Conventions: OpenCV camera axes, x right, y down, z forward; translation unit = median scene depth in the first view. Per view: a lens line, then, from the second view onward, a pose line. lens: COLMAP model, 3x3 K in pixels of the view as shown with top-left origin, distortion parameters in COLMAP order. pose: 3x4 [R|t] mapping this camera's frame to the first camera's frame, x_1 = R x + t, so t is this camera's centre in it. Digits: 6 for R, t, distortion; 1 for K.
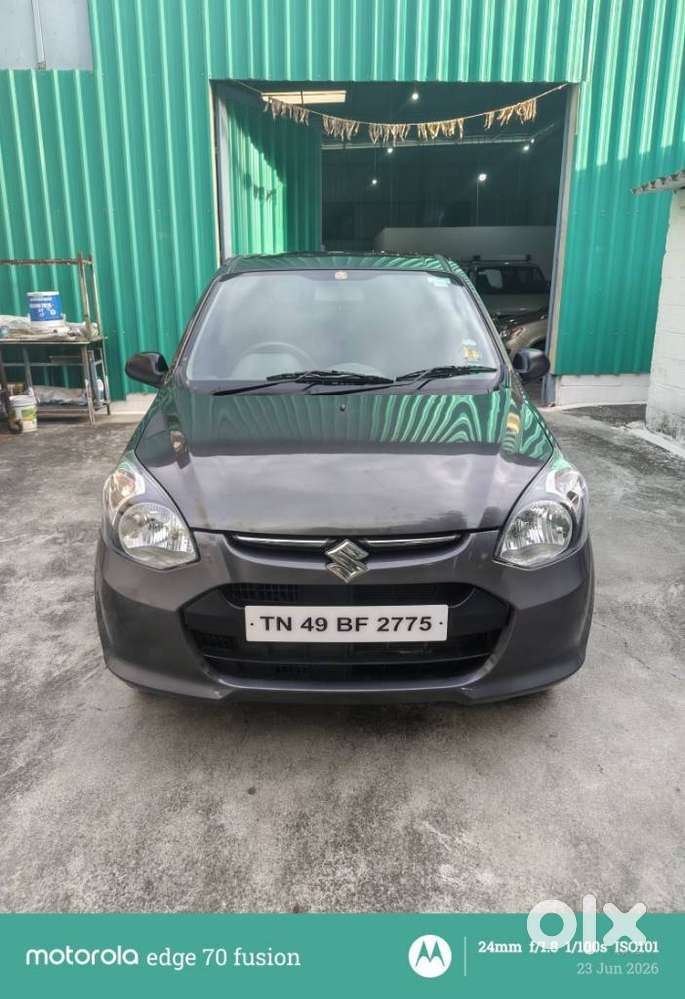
lens RADIAL K [[634.3, 0, 336.2], [0, 634.3, 452.7], [0, 0, 1]] dist [0.039564, -0.053207]
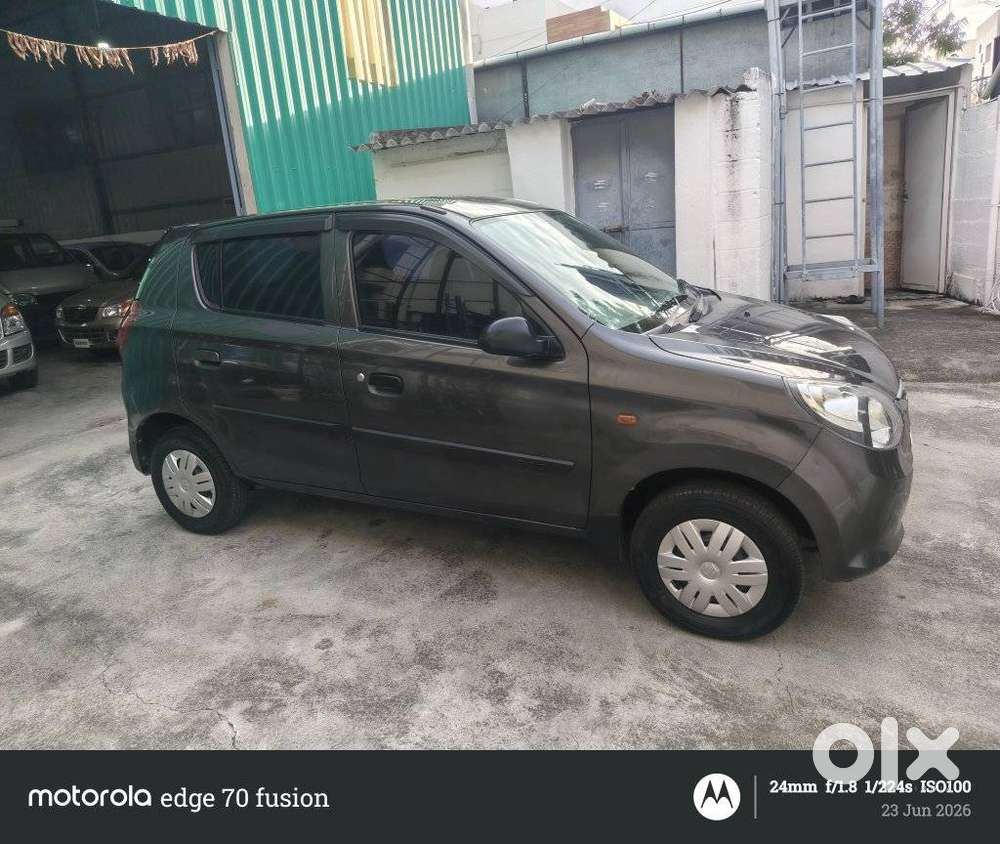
lens RADIAL K [[687.4, 0, 499.6], [0, 687.4, 376.8], [0, 0, 1]] dist [0.048306, -0.055888]
pose [[0.438892, -0.236079, 0.866972, -1.430968], [0.302523, 0.947361, 0.104822, -0.247029], [-0.846082, 0.216273, 0.487208, 0.825279]]
